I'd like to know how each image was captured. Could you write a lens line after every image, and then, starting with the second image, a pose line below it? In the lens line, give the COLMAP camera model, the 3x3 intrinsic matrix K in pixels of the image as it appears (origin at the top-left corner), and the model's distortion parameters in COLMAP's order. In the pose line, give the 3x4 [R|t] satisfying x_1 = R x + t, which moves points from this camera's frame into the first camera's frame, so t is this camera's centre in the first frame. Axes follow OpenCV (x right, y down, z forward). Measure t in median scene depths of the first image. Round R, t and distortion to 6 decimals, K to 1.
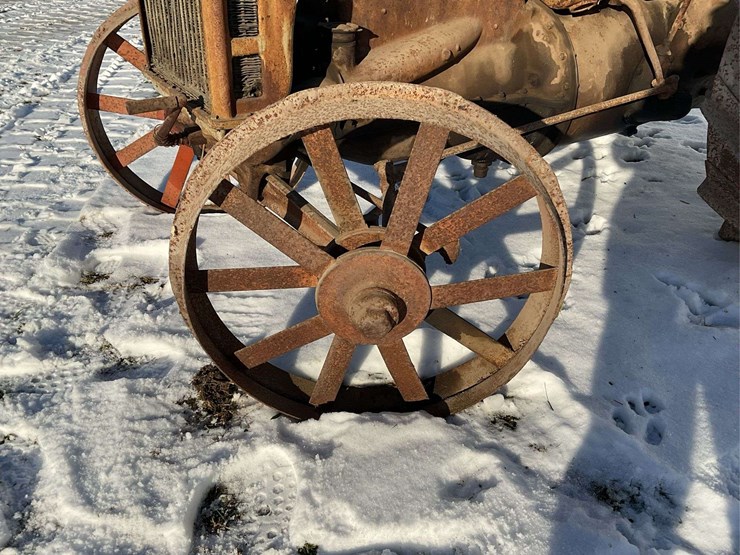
lens RADIAL K [[662.7, 0, 366.4], [0, 662.7, 278.4], [0, 0, 1]] dist [0.096552, -0.195917]
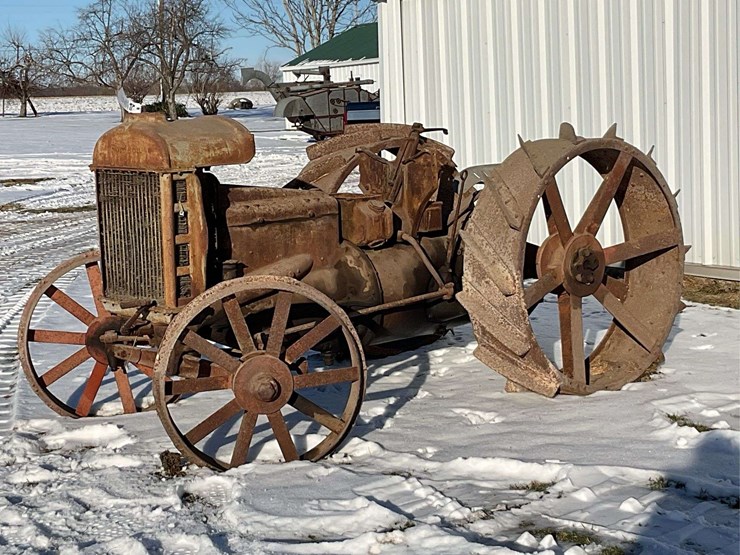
lens RADIAL K [[1388.5, 0, 370.0], [0, 1388.5, 277.5], [0, 0, 1]] dist [0.008481, 0.059766]
pose [[0.986041, -0.068792, 0.151626, -0.188920], [0.121950, 0.918403, -0.376383, 0.895372], [-0.113362, 0.389619, 0.913973, -1.950275]]
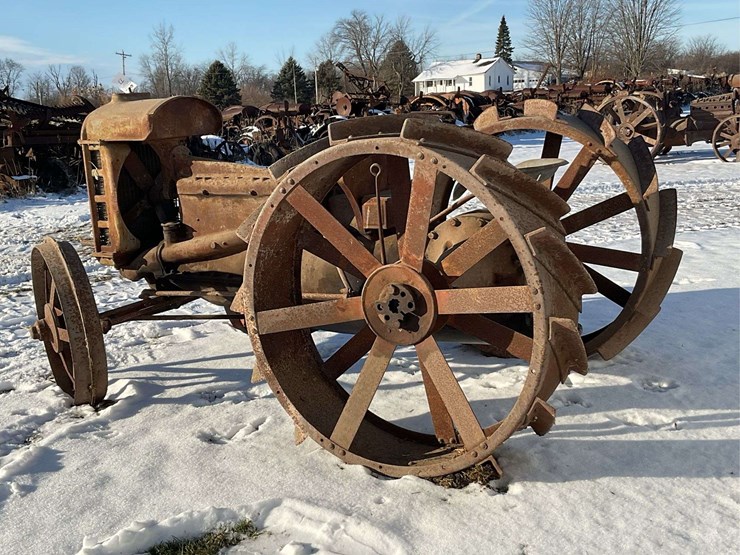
lens RADIAL K [[879.3, 0, 362.0], [0, 879.3, 281.0], [0, 0, 1]] dist [0.144102, -0.374266]
pose [[0.470794, 0.150023, -0.869394, 2.201656], [-0.398213, 0.915479, -0.057665, -0.255592], [0.787261, 0.373352, 0.490743, 0.191320]]
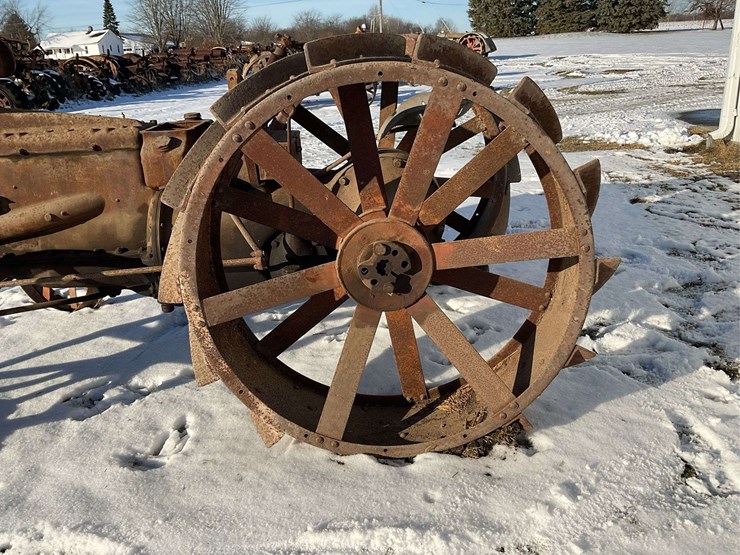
lens RADIAL K [[662.7, 0, 366.4], [0, 662.7, 278.4], [0, 0, 1]] dist [0.096552, -0.195917]
pose [[0.835403, 0.133170, -0.533262, 1.368820], [-0.224647, 0.968195, -0.110145, -0.193612], [0.501634, 0.211811, 0.838749, 0.165757]]
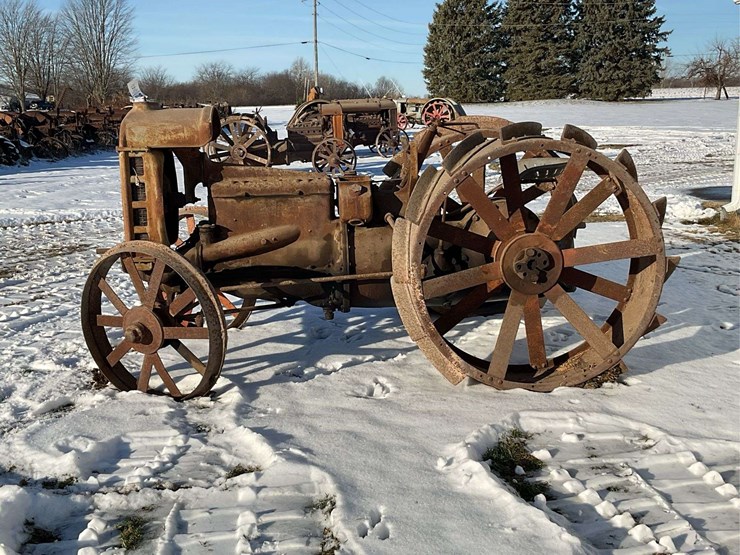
lens RADIAL K [[879.3, 0, 362.0], [0, 879.3, 281.0], [0, 0, 1]] dist [0.144102, -0.374266]
pose [[0.878339, 0.065162, -0.473576, 1.497055], [-0.212411, 0.940696, -0.264522, 0.366652], [0.428254, 0.332932, 0.840092, -0.933531]]
